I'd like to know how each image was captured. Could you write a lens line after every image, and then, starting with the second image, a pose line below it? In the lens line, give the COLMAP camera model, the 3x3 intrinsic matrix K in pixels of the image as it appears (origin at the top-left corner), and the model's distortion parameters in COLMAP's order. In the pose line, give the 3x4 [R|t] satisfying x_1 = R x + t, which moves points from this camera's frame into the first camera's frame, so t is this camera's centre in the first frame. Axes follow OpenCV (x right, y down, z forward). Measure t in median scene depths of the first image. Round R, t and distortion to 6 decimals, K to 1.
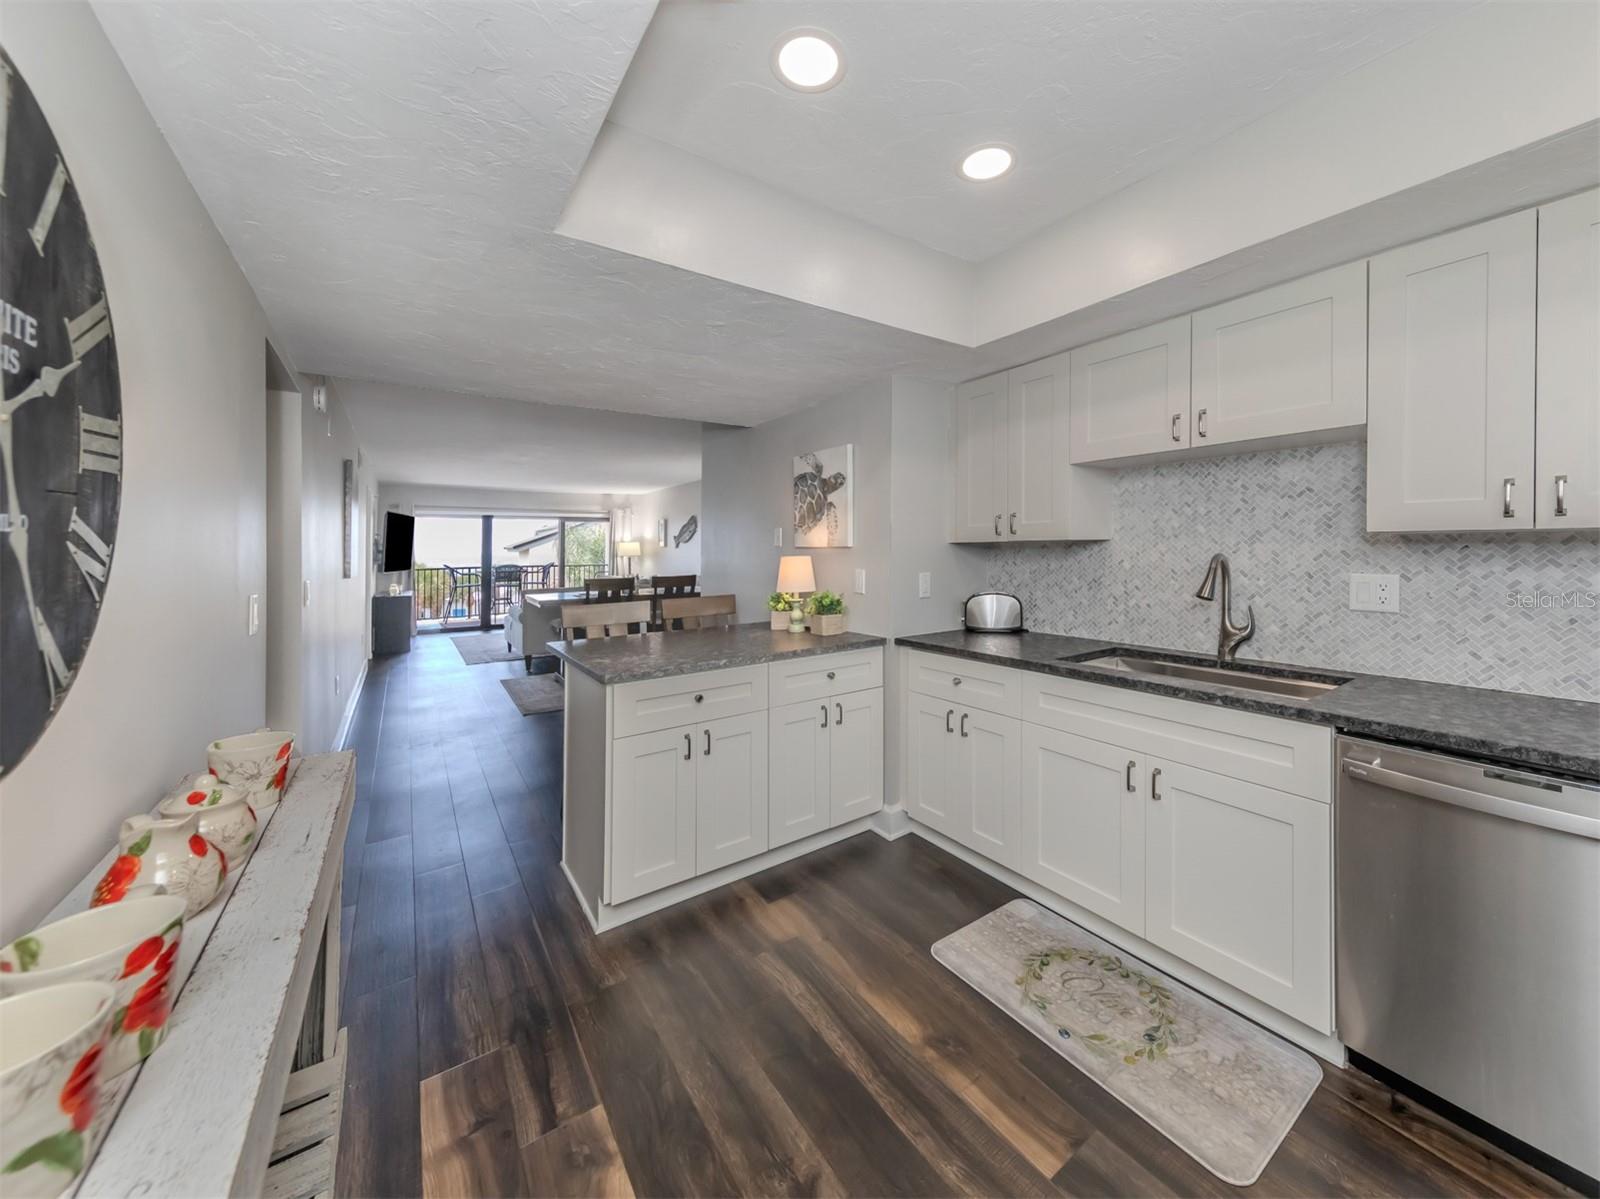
lens RADIAL K [[605.3, 0, 854.2], [0, 605.3, 545.5], [0, 0, 1]] dist [0.005134, -0.001878]
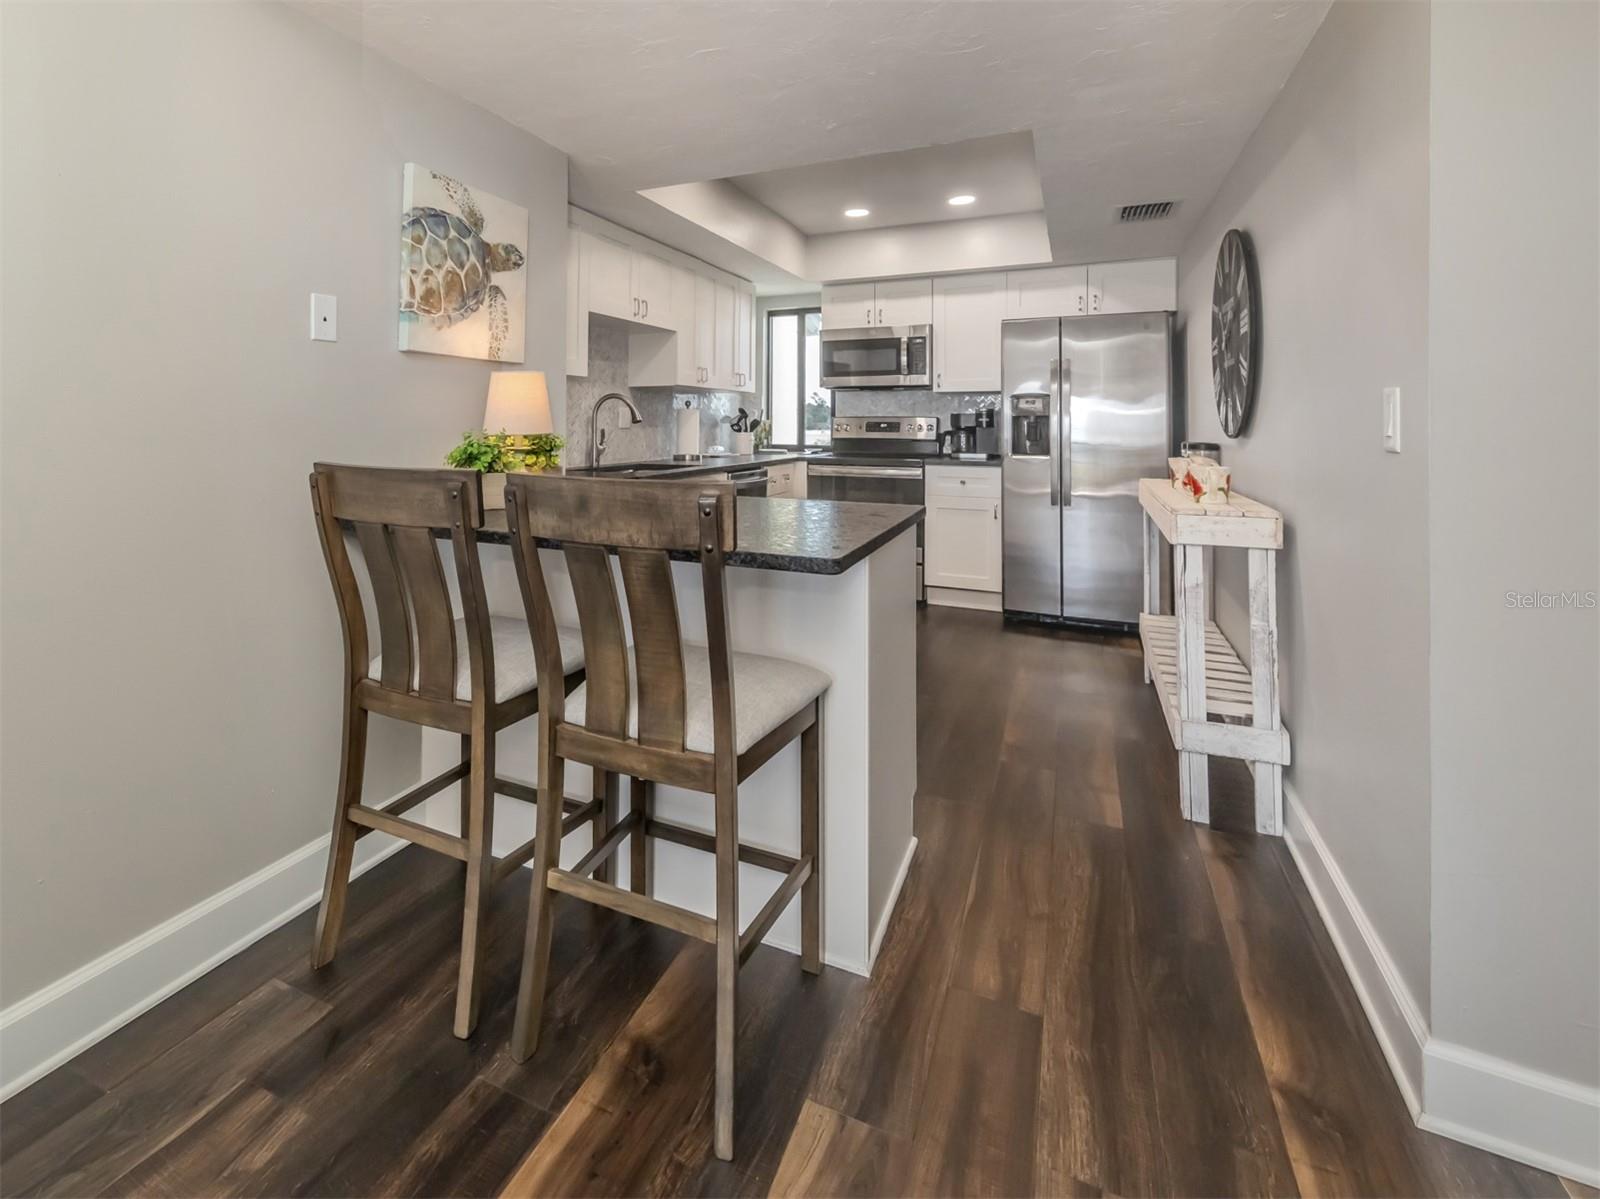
lens RADIAL K [[791.4, 0, 670.6], [0, 791.4, 428.5], [0, 0, 1]] dist [0.008200, -0.003178]
pose [[-0.446245, 0.005033, 0.894897, -1.161302], [0.000381, 0.999985, -0.005434, 0.105663], [-0.894911, -0.002084, -0.446240, 1.683153]]
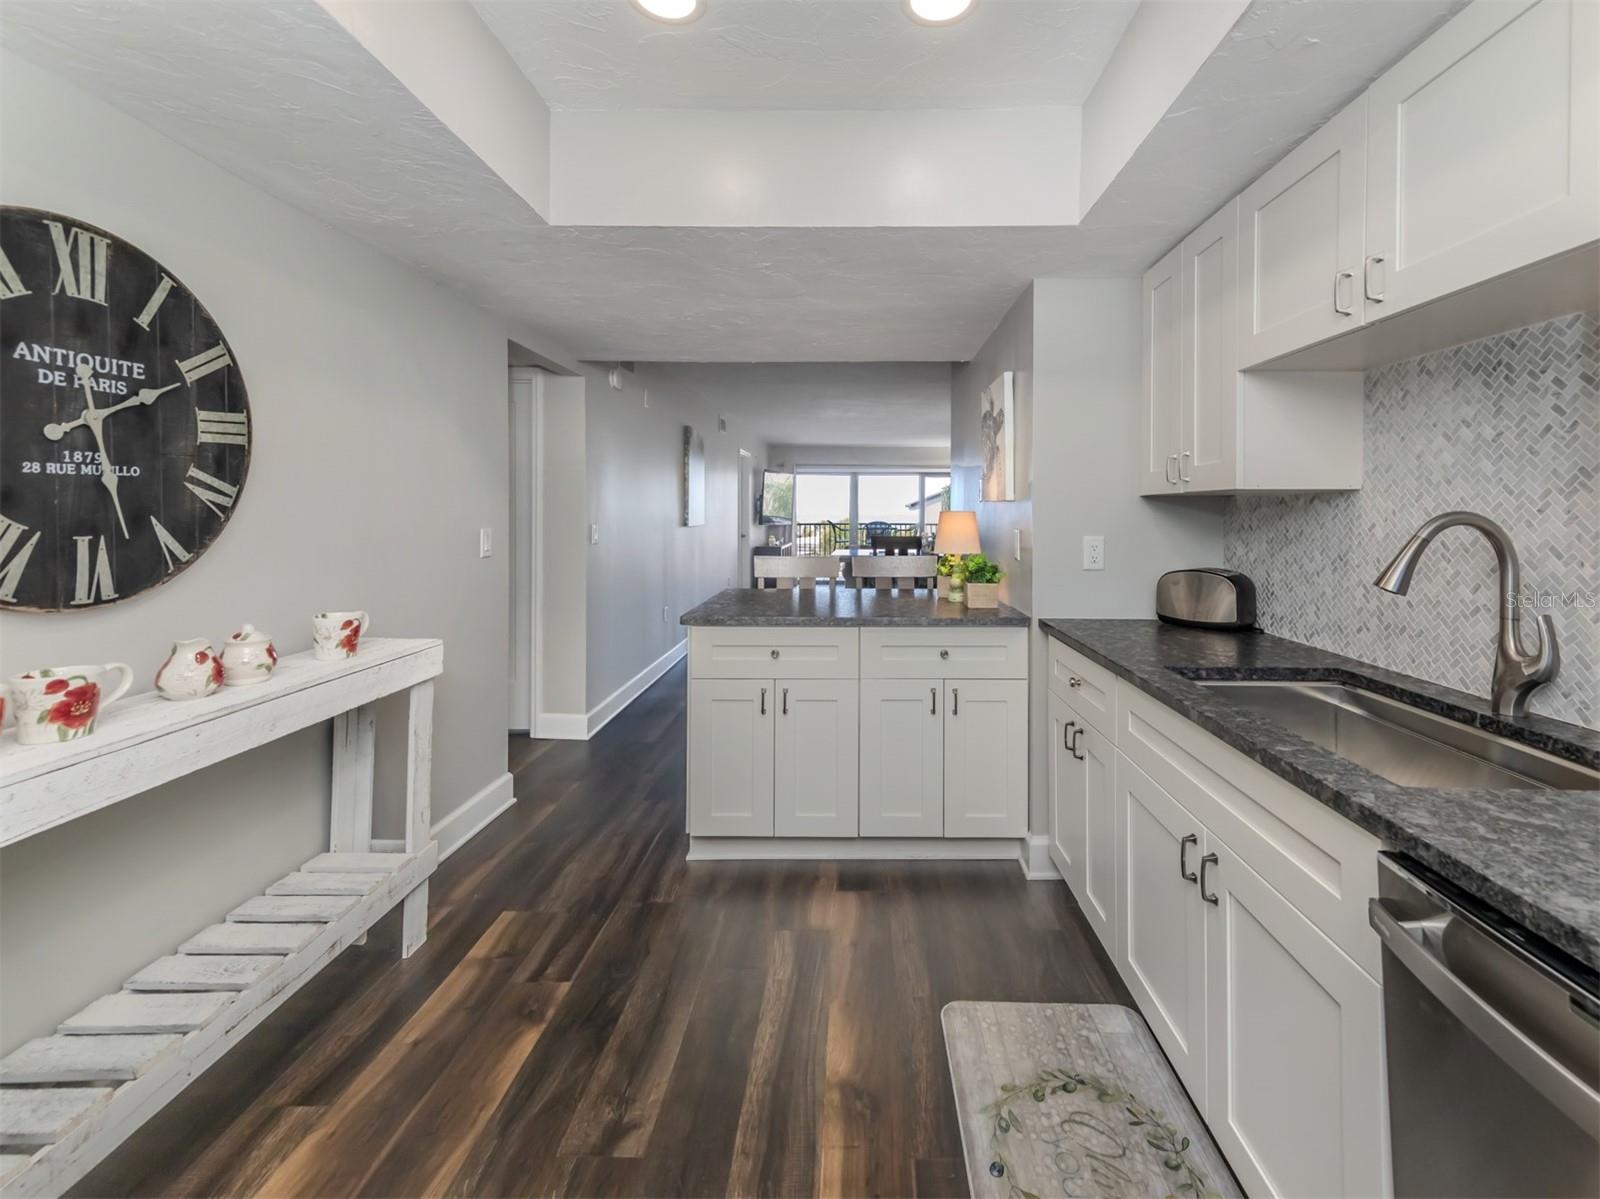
lens RADIAL K [[720.2, 0, 844.4], [0, 720.2, 507.3], [0, 0, 1]] dist [0.004899, 0.000500]
pose [[0.797096, 0.012491, -0.603723, 0.532786], [-0.011492, 0.999919, 0.005515, 0.011767], [0.603743, 0.002542, 0.797175, 0.153276]]
